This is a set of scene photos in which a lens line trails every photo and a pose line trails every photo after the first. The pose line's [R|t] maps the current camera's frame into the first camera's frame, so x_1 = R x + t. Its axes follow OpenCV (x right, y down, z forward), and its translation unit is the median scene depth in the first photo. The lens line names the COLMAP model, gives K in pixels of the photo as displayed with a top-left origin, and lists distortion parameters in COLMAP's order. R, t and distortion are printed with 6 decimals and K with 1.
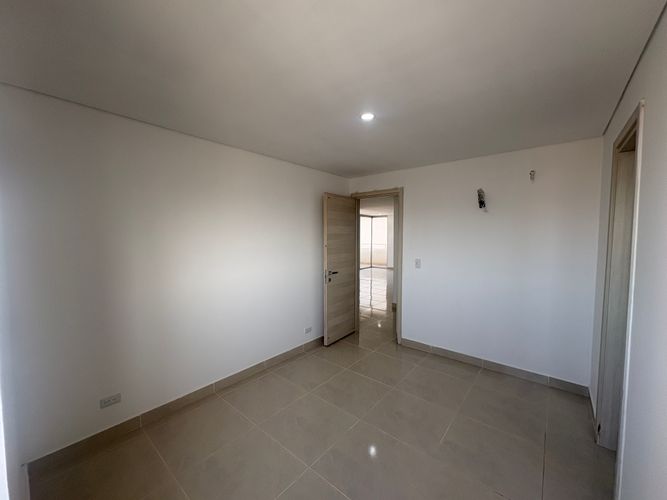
lens RADIAL K [[267.0, 0, 333.5], [0, 267.0, 250.0], [0, 0, 1]] dist [-0.000386, -0.000142]
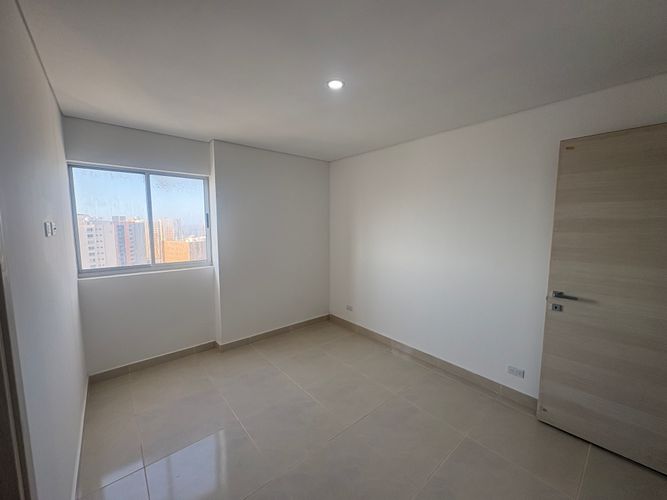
lens RADIAL K [[267.0, 0, 333.5], [0, 267.0, 250.0], [0, 0, 1]] dist [-0.000386, -0.000142]
pose [[-0.166797, 0.102738, -0.980624, 0.569814], [-0.061302, 0.991552, 0.114310, -0.034149], [0.984084, 0.079181, -0.159090, 0.642875]]
